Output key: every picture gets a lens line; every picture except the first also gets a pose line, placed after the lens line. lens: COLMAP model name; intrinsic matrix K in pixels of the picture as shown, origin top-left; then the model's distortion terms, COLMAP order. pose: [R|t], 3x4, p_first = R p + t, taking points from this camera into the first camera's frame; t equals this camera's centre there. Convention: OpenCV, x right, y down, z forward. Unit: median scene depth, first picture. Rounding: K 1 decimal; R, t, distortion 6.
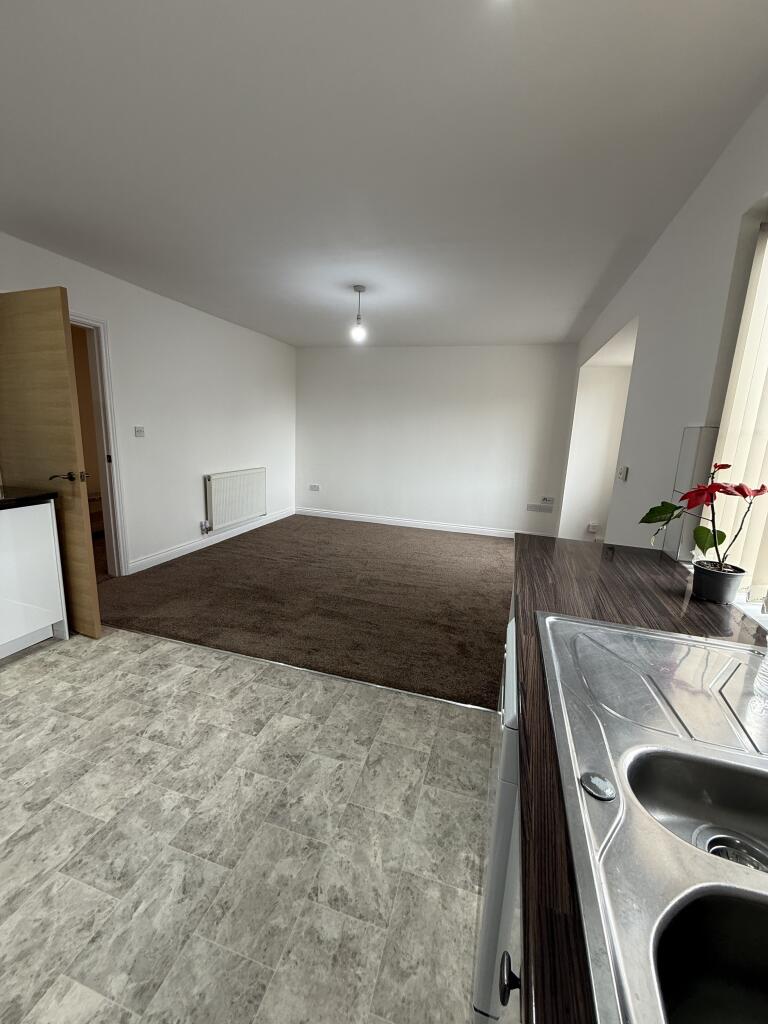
lens RADIAL K [[406.8, 0, 383.8], [0, 406.8, 510.7], [0, 0, 1]] dist [-0.001564, 0.000120]
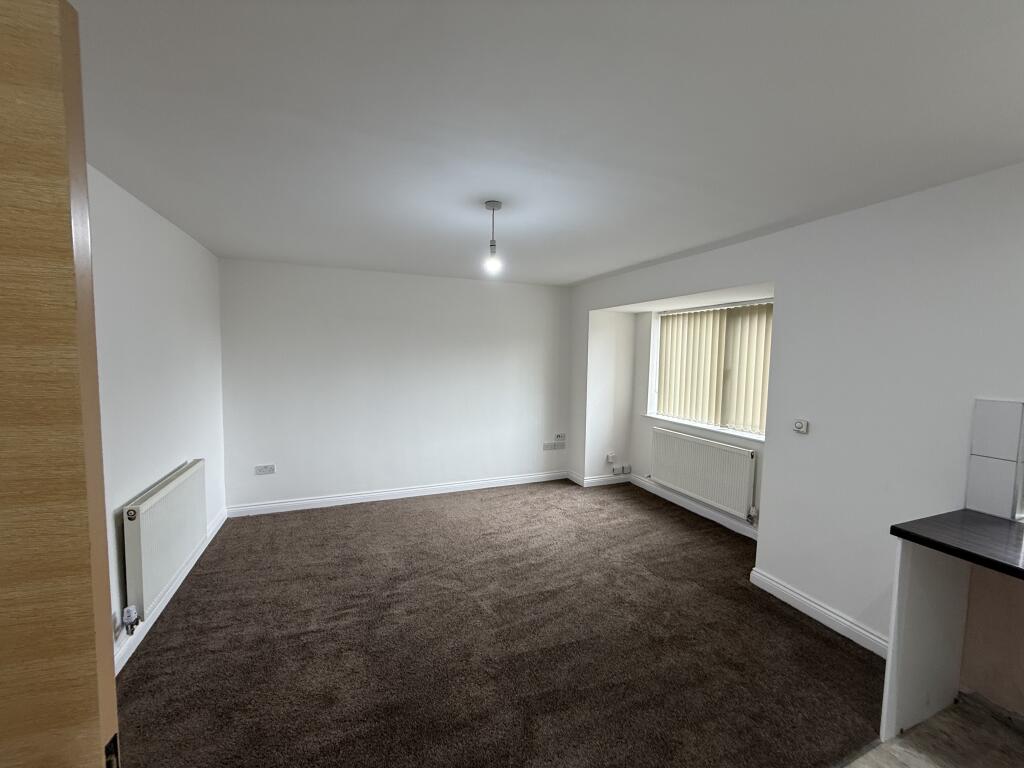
lens RADIAL K [[406.8, 0, 508.9], [0, 406.8, 385.0], [0, 0, 1]] dist [-0.001564, 0.000120]
pose [[0.776955, -0.079002, 0.624579, -0.785511], [0.143874, 0.988122, -0.053988, -0.295893], [-0.612896, 0.131807, 0.779093, 0.720254]]
